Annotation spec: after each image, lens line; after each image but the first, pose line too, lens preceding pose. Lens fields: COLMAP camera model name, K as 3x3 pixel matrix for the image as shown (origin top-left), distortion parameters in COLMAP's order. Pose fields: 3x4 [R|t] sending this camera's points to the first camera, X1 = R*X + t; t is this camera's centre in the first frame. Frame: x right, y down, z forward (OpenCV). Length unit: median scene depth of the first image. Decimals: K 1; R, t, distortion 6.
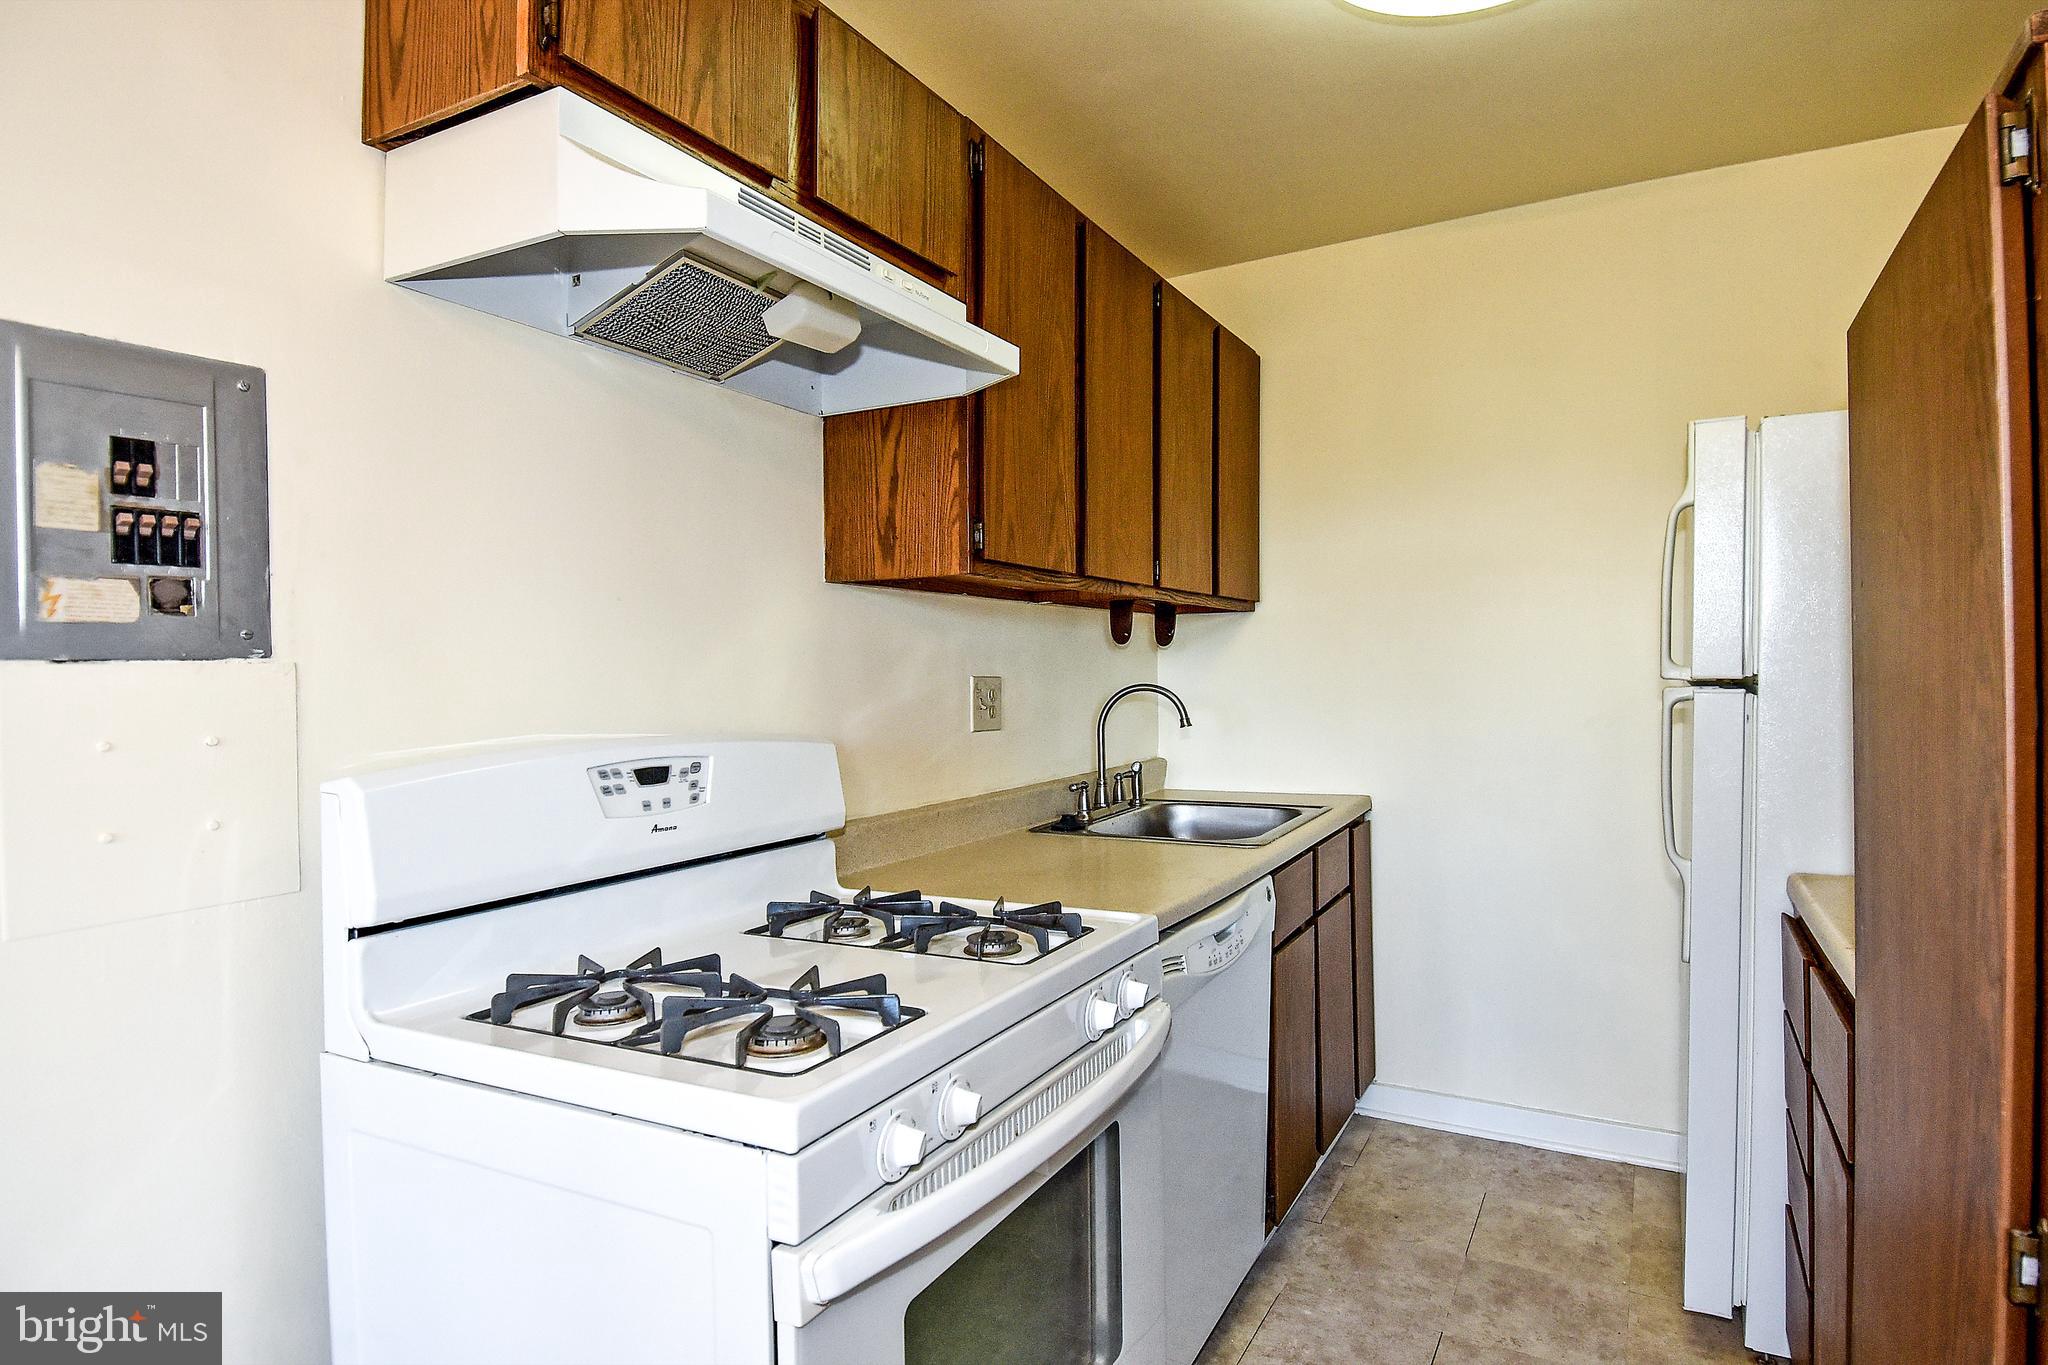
lens RADIAL K [[1083.9, 0, 1066.2], [0, 1083.9, 666.1], [0, 0, 1]] dist [0.052780, -0.049777]
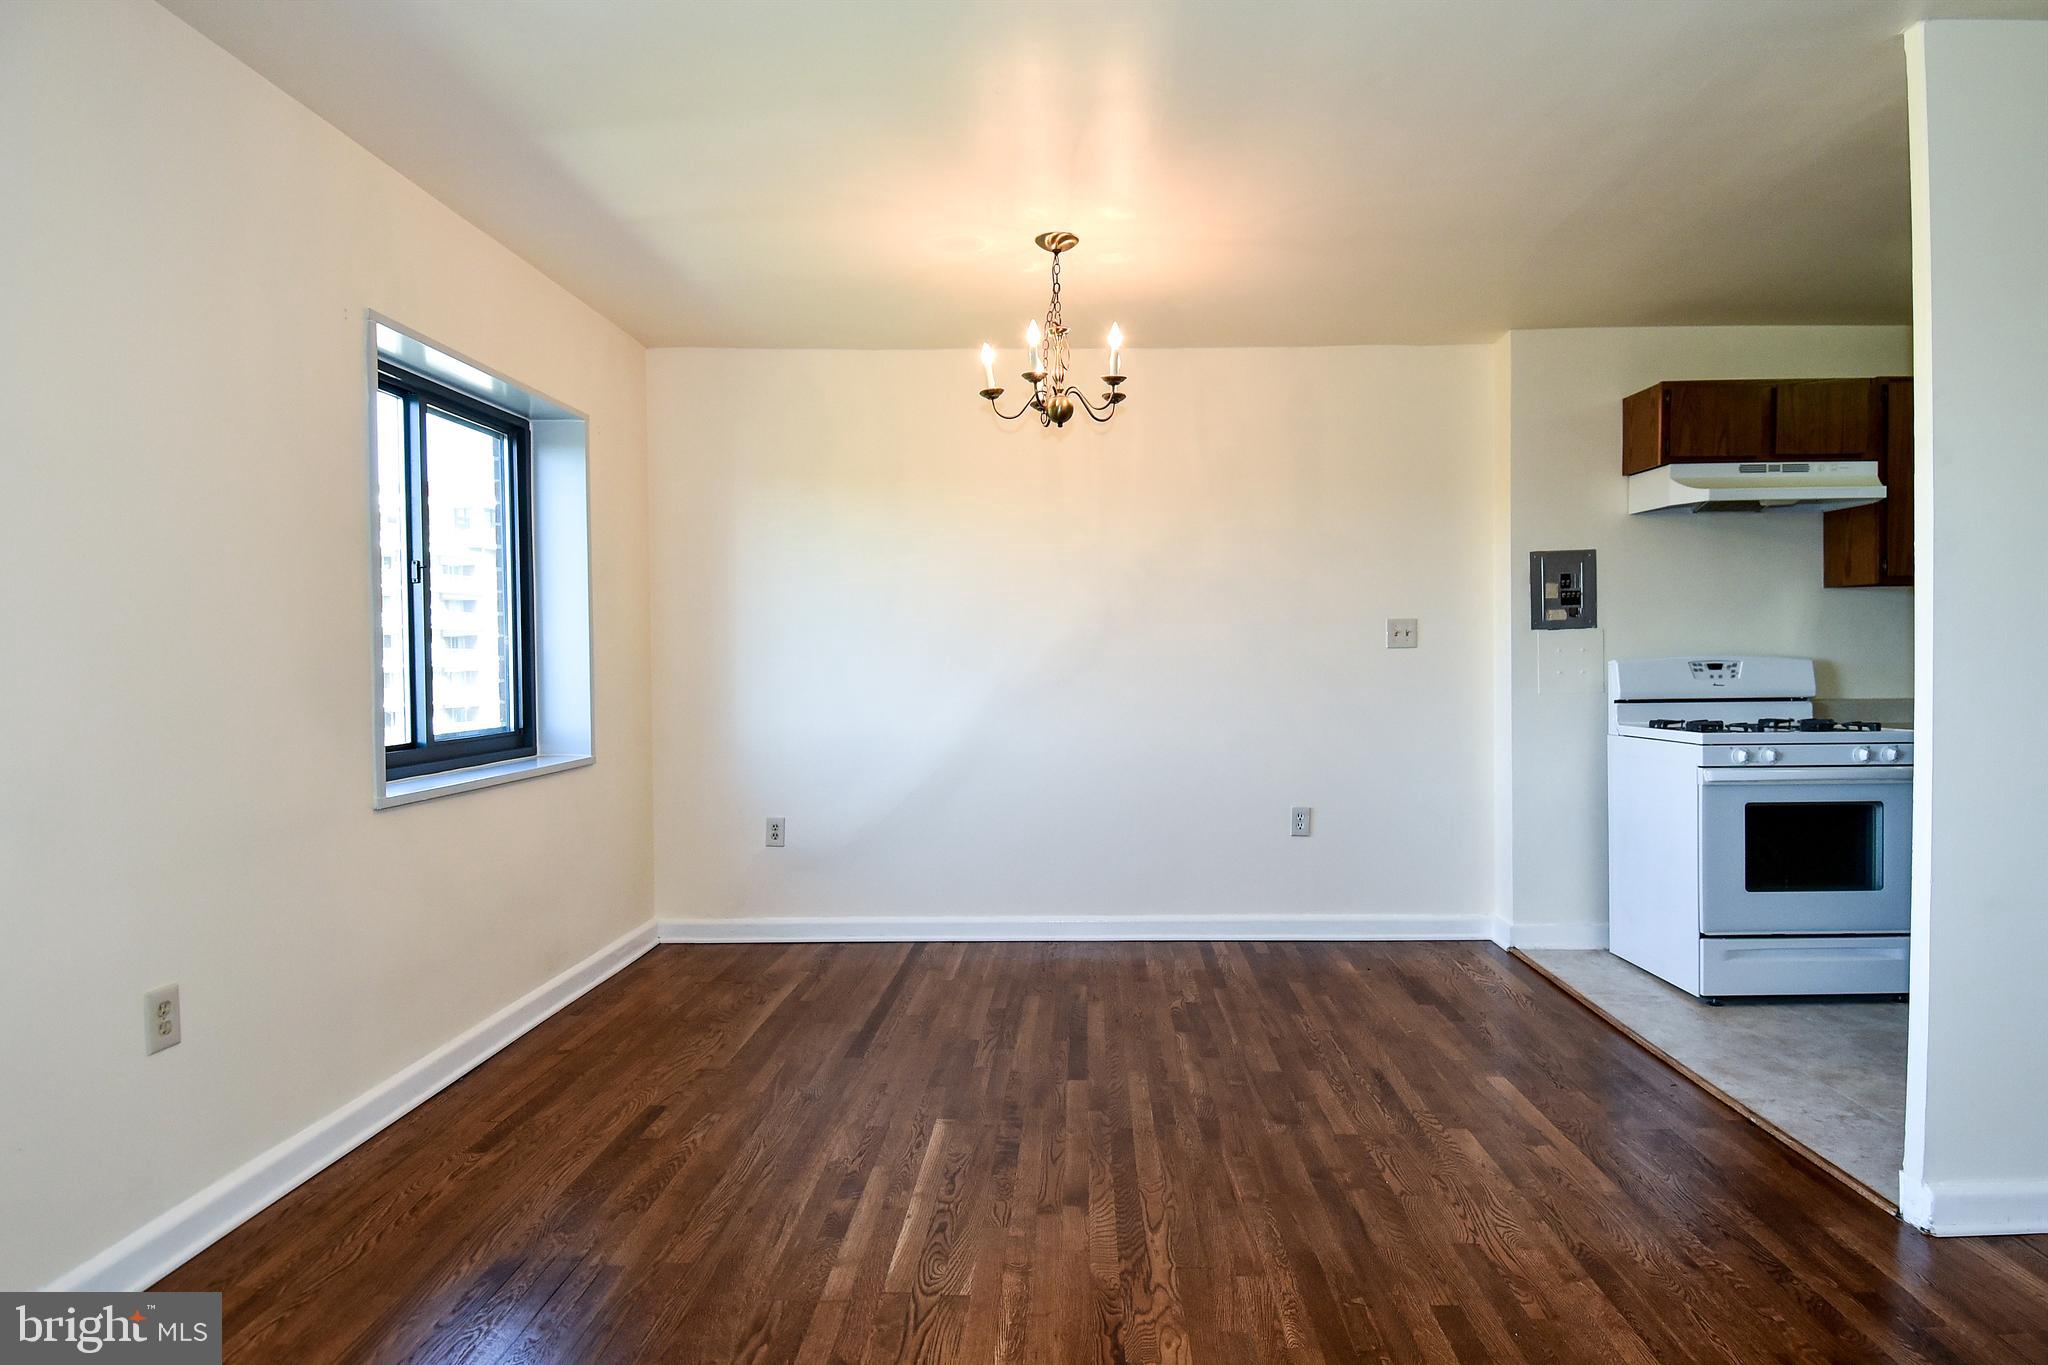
lens RADIAL K [[1066.1, 0, 1071.1], [0, 1066.1, 685.9], [0, 0, 1]] dist [0.041868, -0.048782]
pose [[0.439854, 0.033674, -0.897438, 1.179628], [0.011140, 0.999015, 0.042945, 0.008746], [0.898000, -0.028887, 0.439045, -1.471231]]
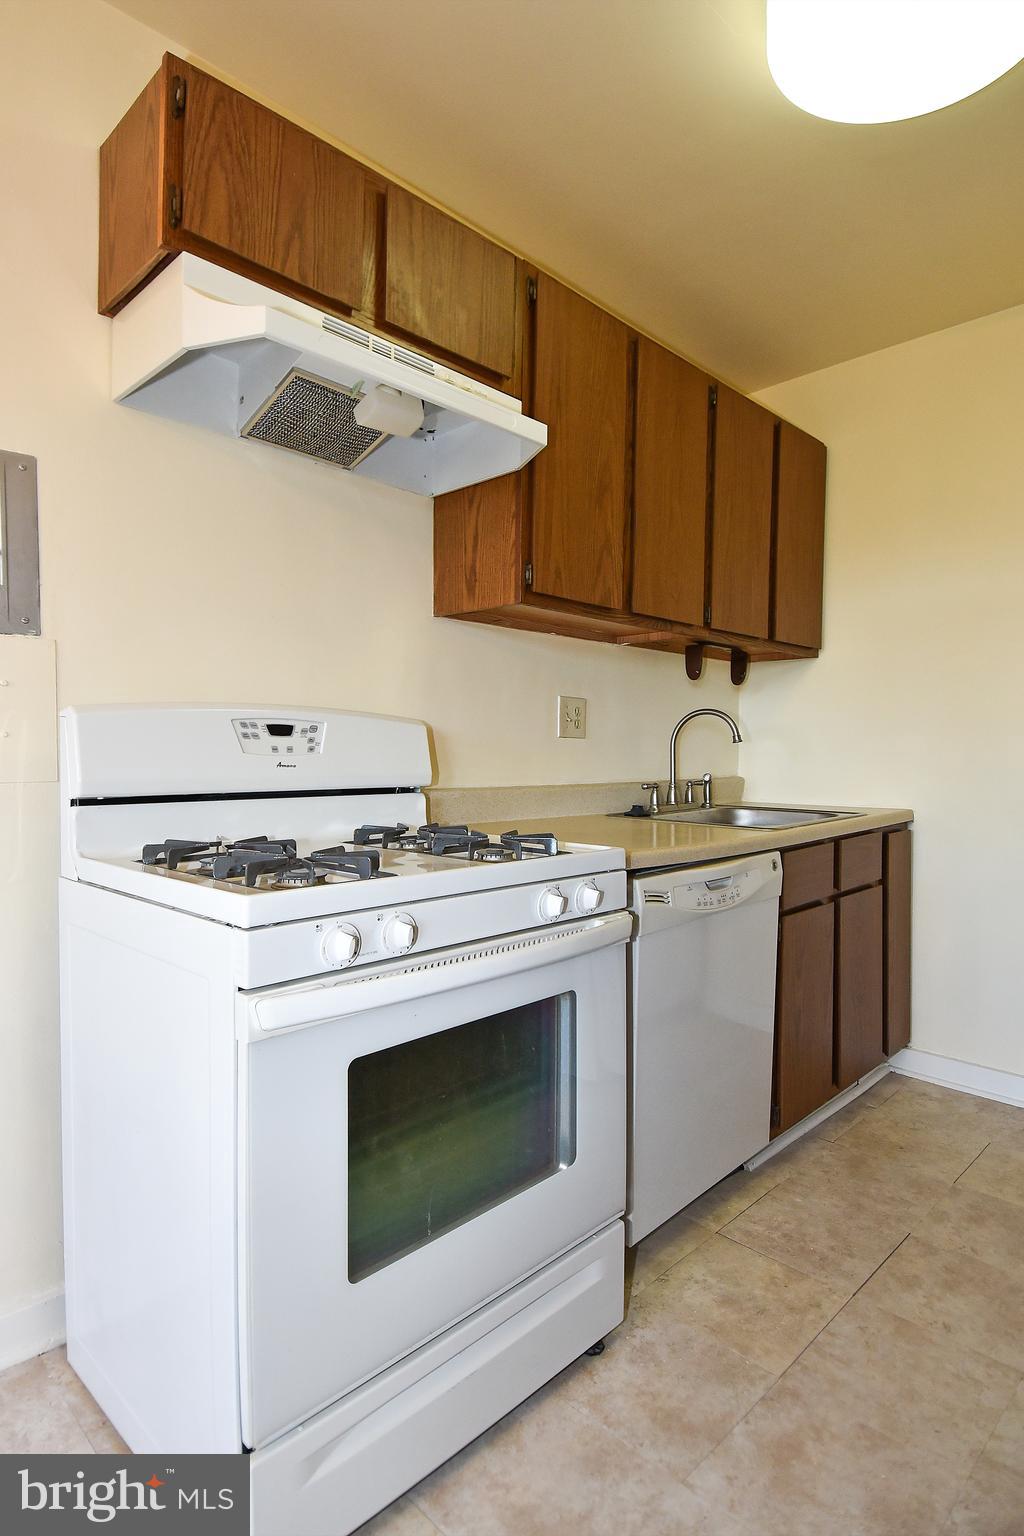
lens RADIAL K [[812.9, 0, 513.2], [0, 812.9, 758.3], [0, 0, 1]] dist [0.052780, -0.049777]
pose [[0.955646, 0.023664, -0.293564, 0.209709], [-0.018946, 0.999642, 0.018904, 0.092425], [0.293906, -0.012504, 0.955752, 0.022750]]
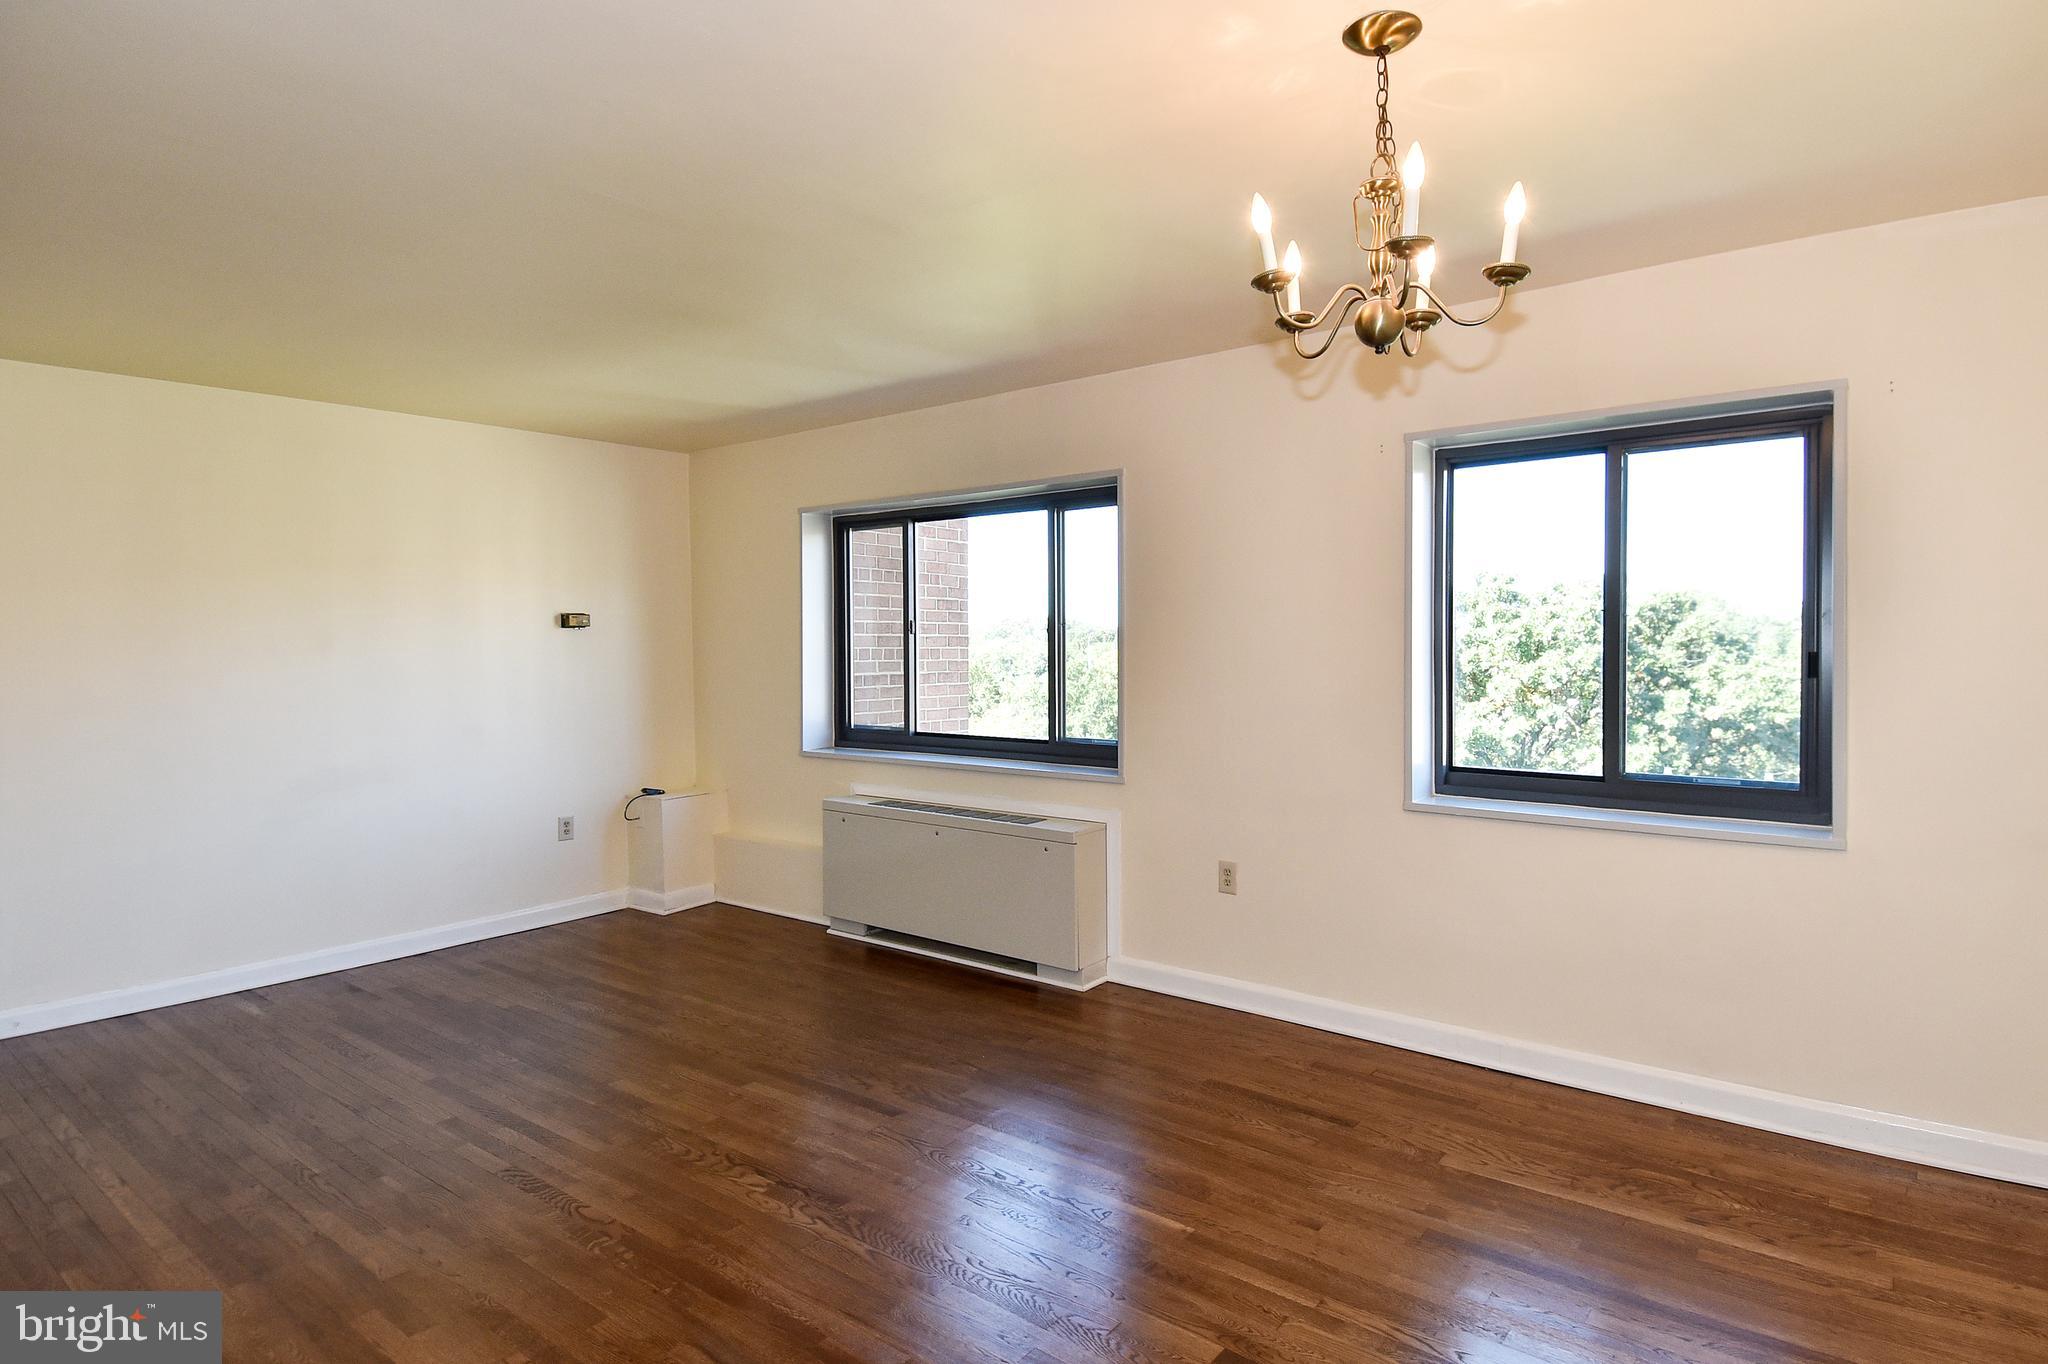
lens RADIAL K [[1094.9, 0, 1051.4], [0, 1094.9, 676.3], [0, 0, 1]] dist [0.049060, -0.053170]
pose [[-0.983871, 0.012866, 0.178414, -0.360920], [0.016167, 0.999724, 0.017061, -0.059929], [-0.178145, 0.019670, -0.983808, 0.484333]]
